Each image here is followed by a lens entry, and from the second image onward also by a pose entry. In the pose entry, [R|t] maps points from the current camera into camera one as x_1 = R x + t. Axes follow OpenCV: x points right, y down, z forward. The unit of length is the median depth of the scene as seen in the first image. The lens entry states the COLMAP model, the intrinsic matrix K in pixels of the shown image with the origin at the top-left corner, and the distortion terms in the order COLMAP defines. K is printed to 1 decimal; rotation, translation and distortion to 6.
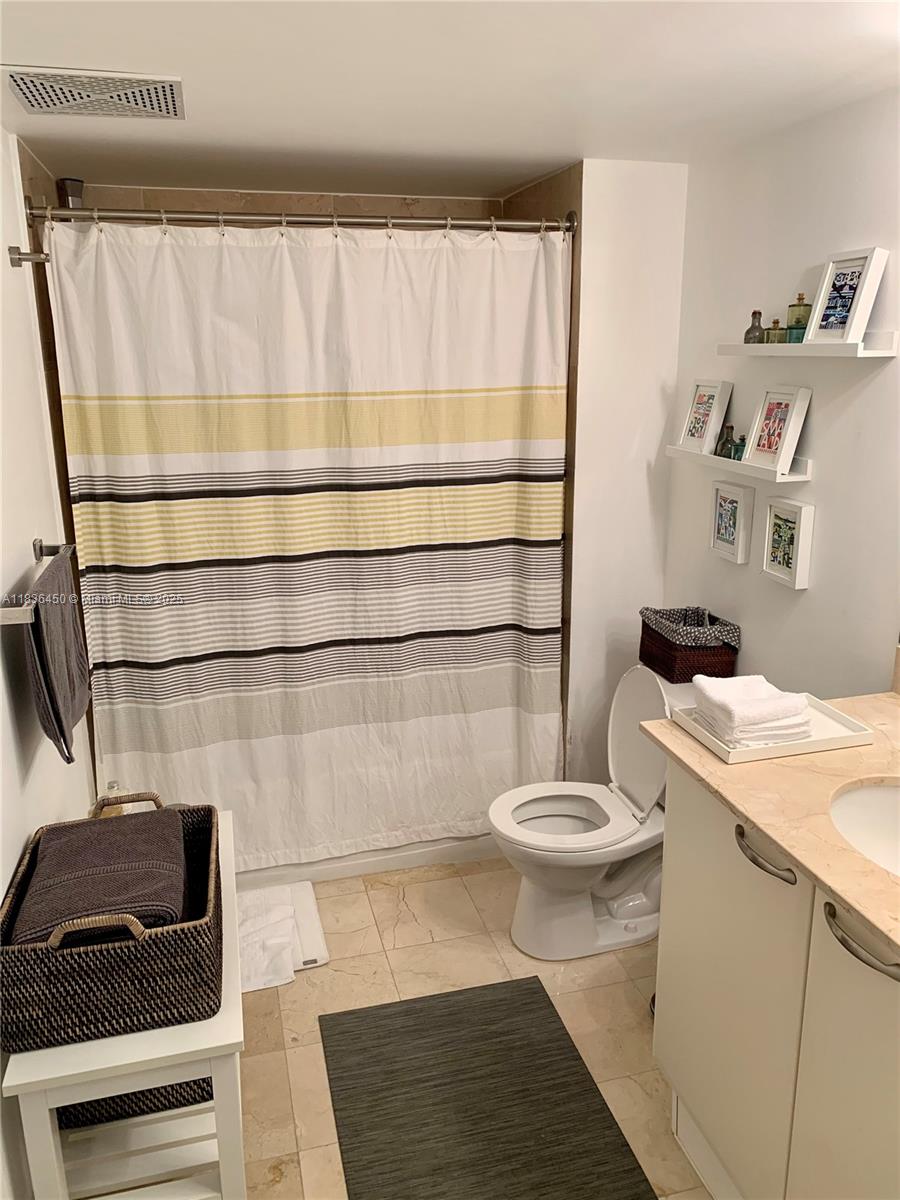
lens RADIAL K [[916.8, 0, 455.2], [0, 916.8, 600.8], [0, 0, 1]] dist [0.035747, -0.037968]
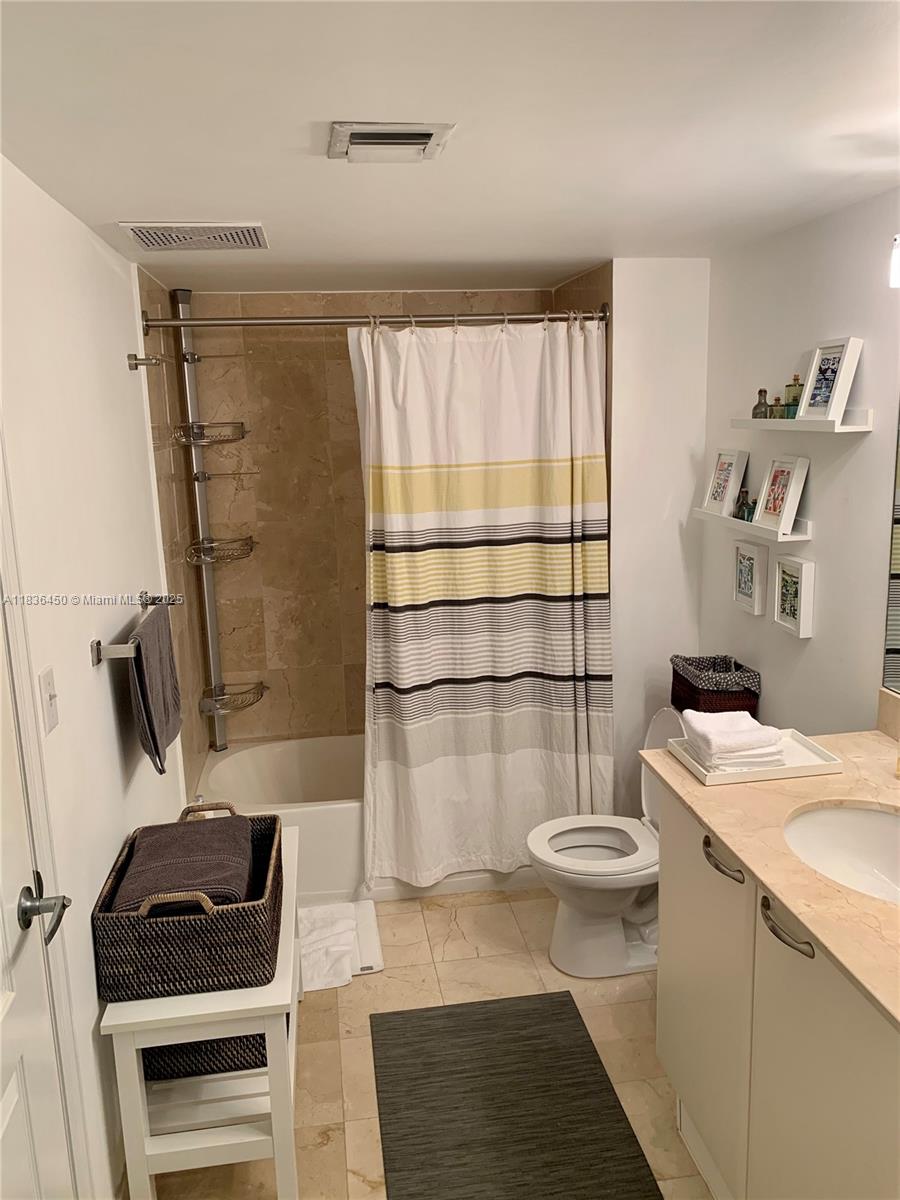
lens RADIAL K [[916.8, 0, 446.9], [0, 916.8, 607.0], [0, 0, 1]] dist [0.035747, -0.037968]
pose [[0.993073, 0.003217, -0.117457, 0.088725], [-0.009596, 0.998507, -0.053783, 0.015090], [0.117108, 0.054538, 0.991621, -0.158306]]
